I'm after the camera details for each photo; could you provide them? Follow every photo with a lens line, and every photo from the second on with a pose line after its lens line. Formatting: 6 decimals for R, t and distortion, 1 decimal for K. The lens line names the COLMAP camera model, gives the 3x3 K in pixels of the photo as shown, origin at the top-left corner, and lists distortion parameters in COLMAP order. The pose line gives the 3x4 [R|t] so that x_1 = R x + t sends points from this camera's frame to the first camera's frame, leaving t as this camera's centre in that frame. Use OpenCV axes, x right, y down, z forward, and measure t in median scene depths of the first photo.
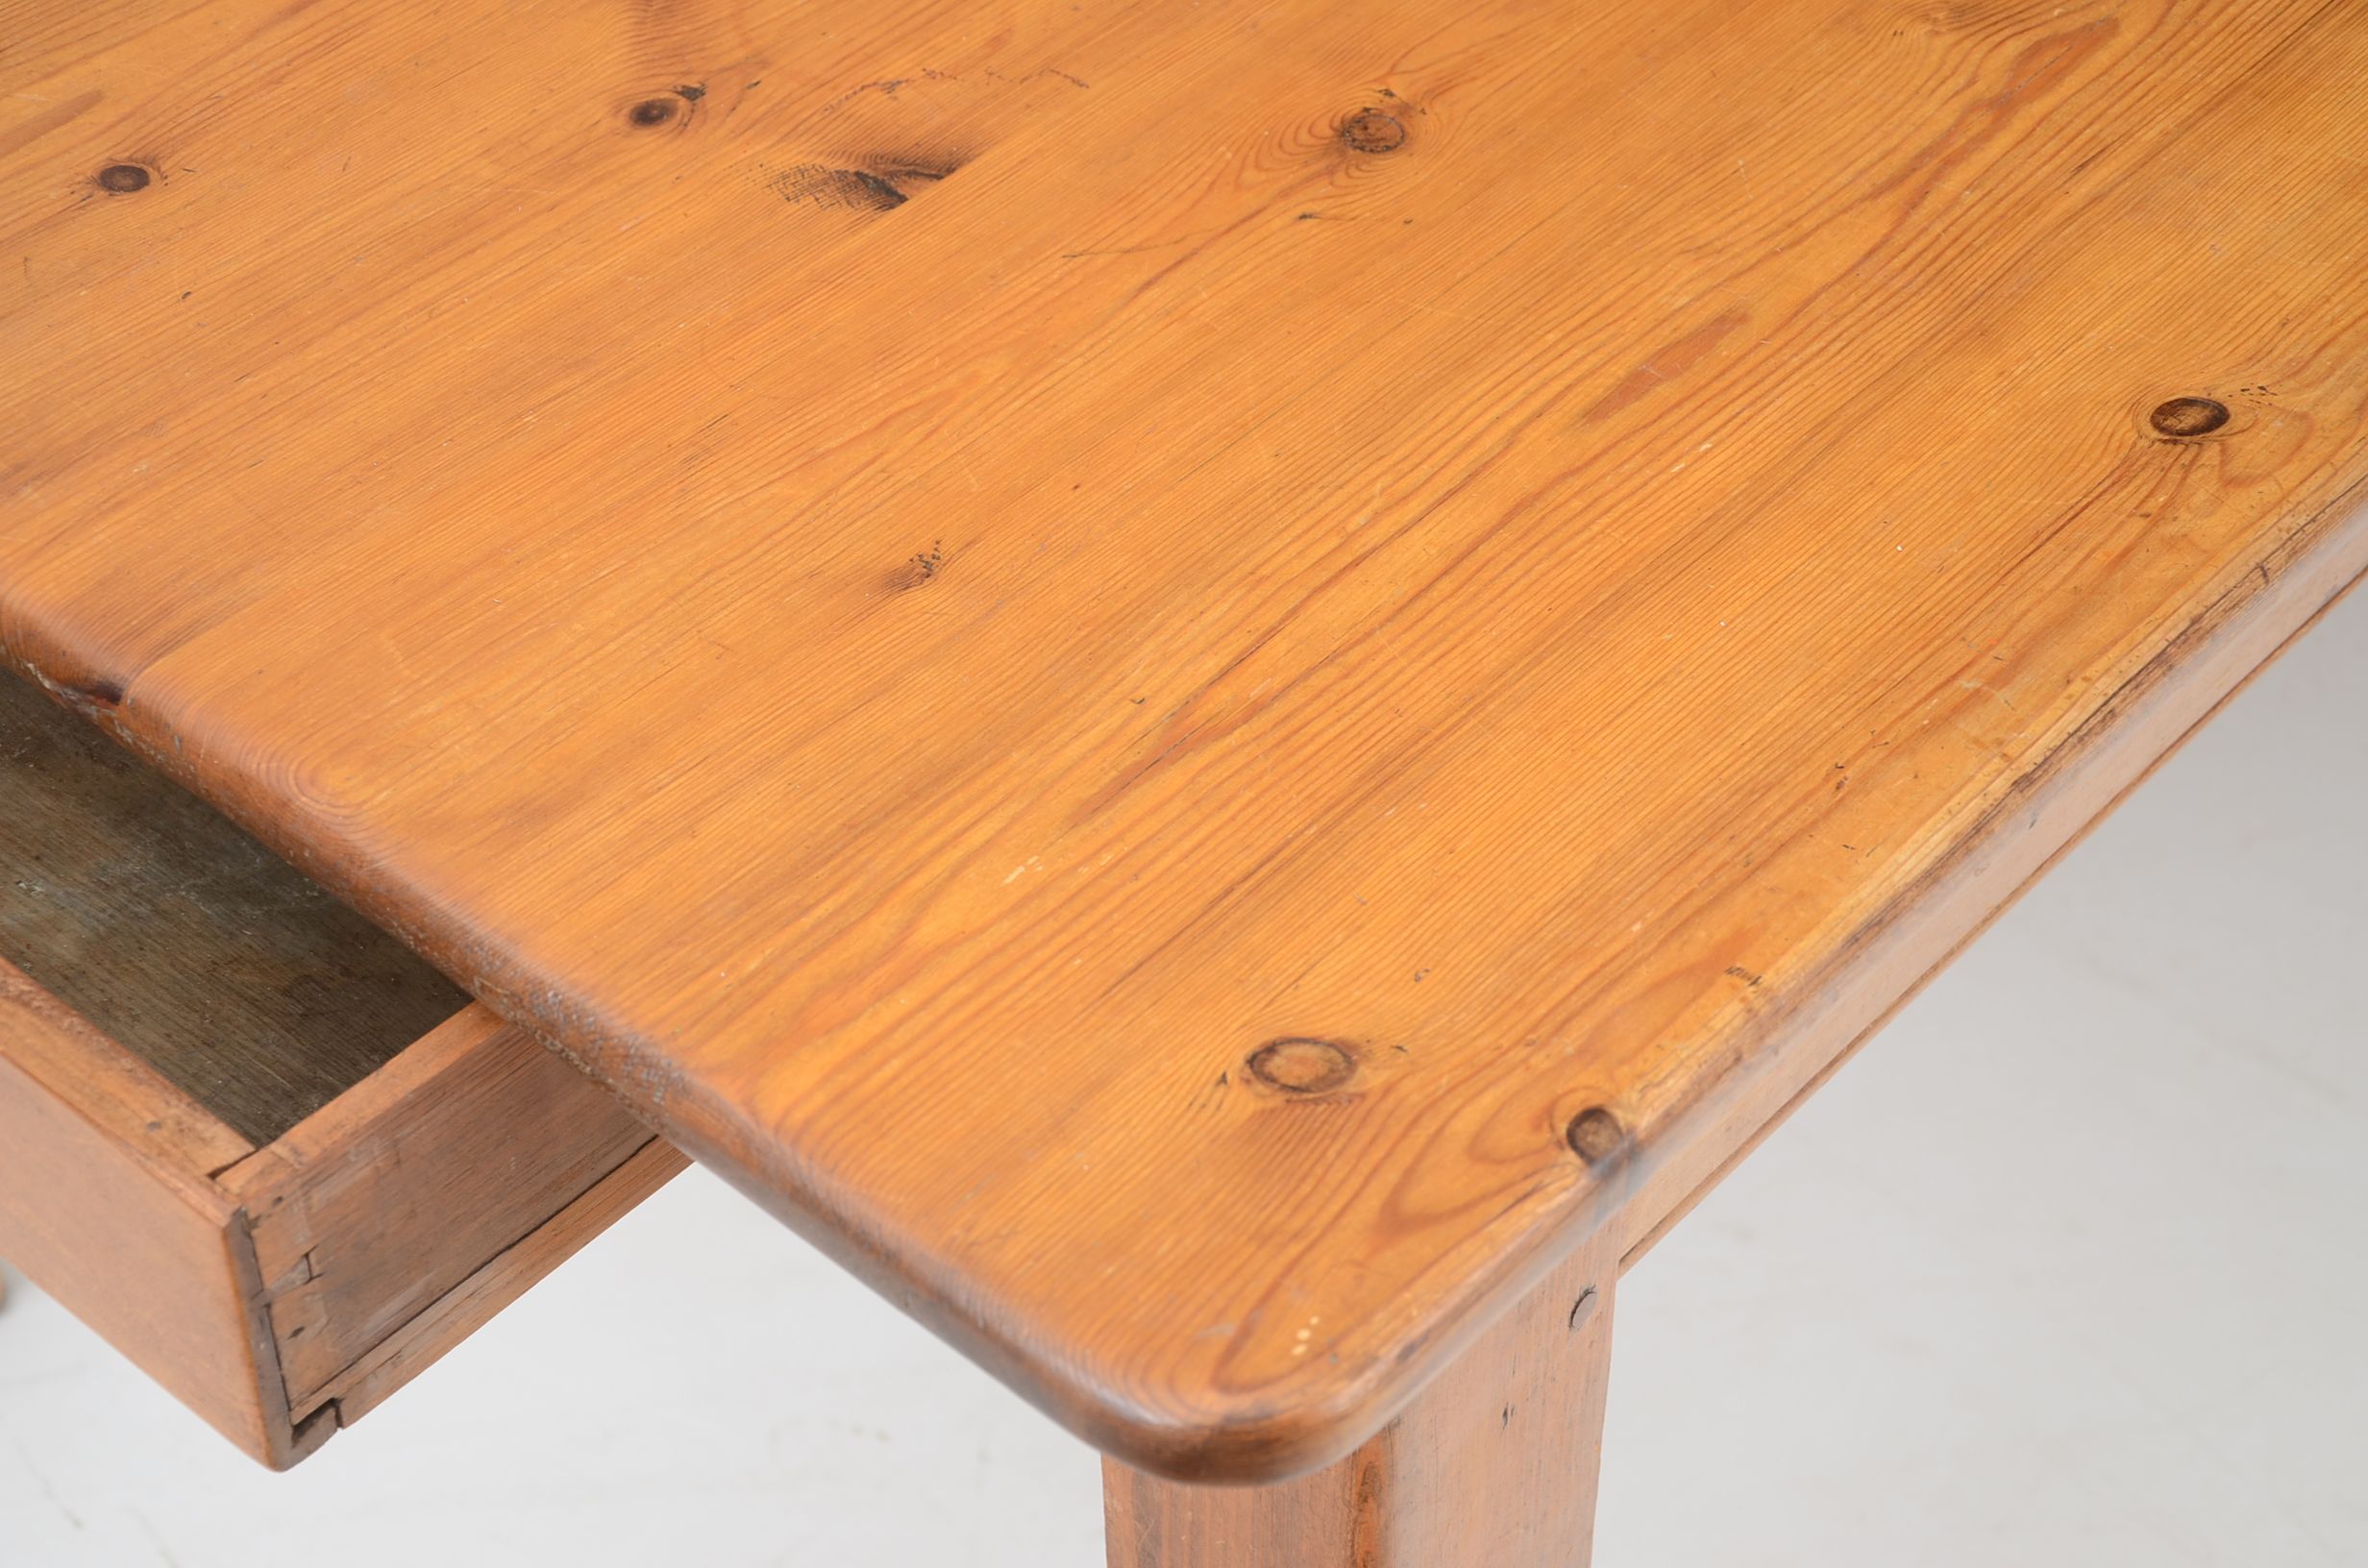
lens RADIAL K [[4291.4, 0, 1188.6], [0, 4291.4, 786.1], [0, 0, 1]] dist [0.301674, 0.000000]
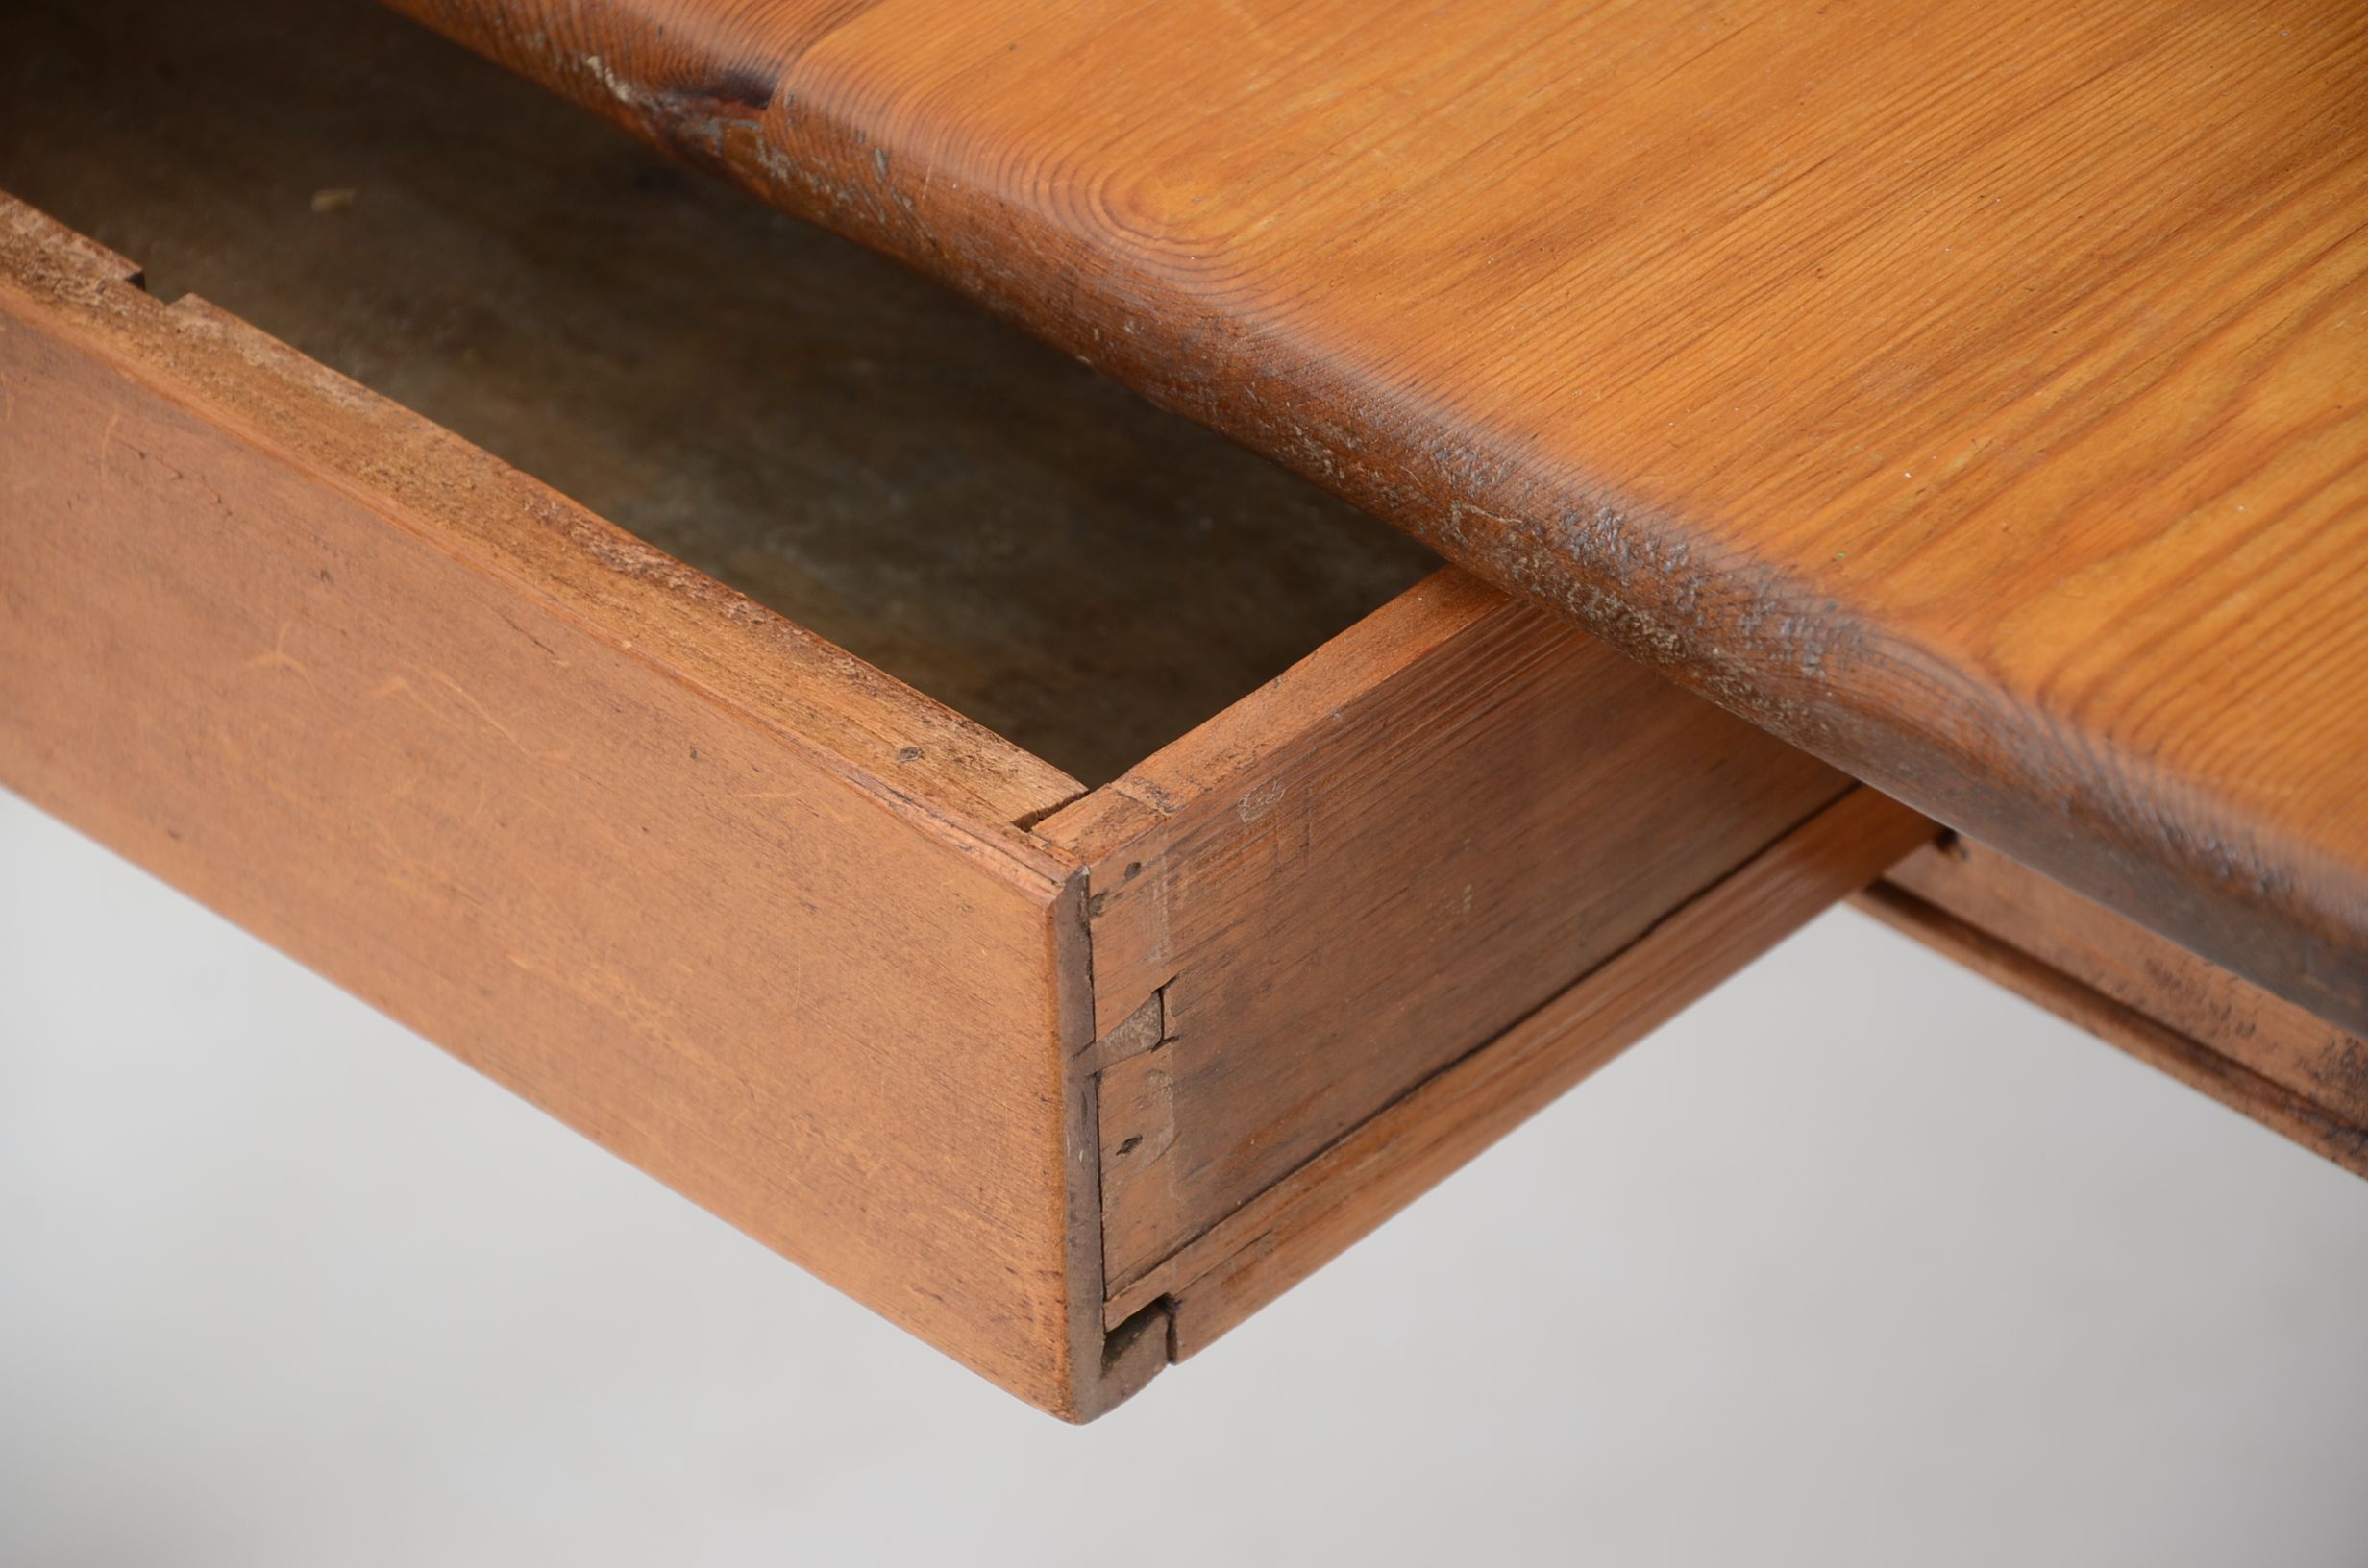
lens RADIAL K [[10287.8, 0, 1179.6], [0, 10287.8, 784.2], [0, 0, 1]] dist [1.303061, 0.000000]
pose [[0.999102, -0.000698, -0.042354, -0.141158], [-0.003893, 0.994120, -0.108213, 0.223970], [0.042181, 0.108280, 0.993225, -0.337795]]
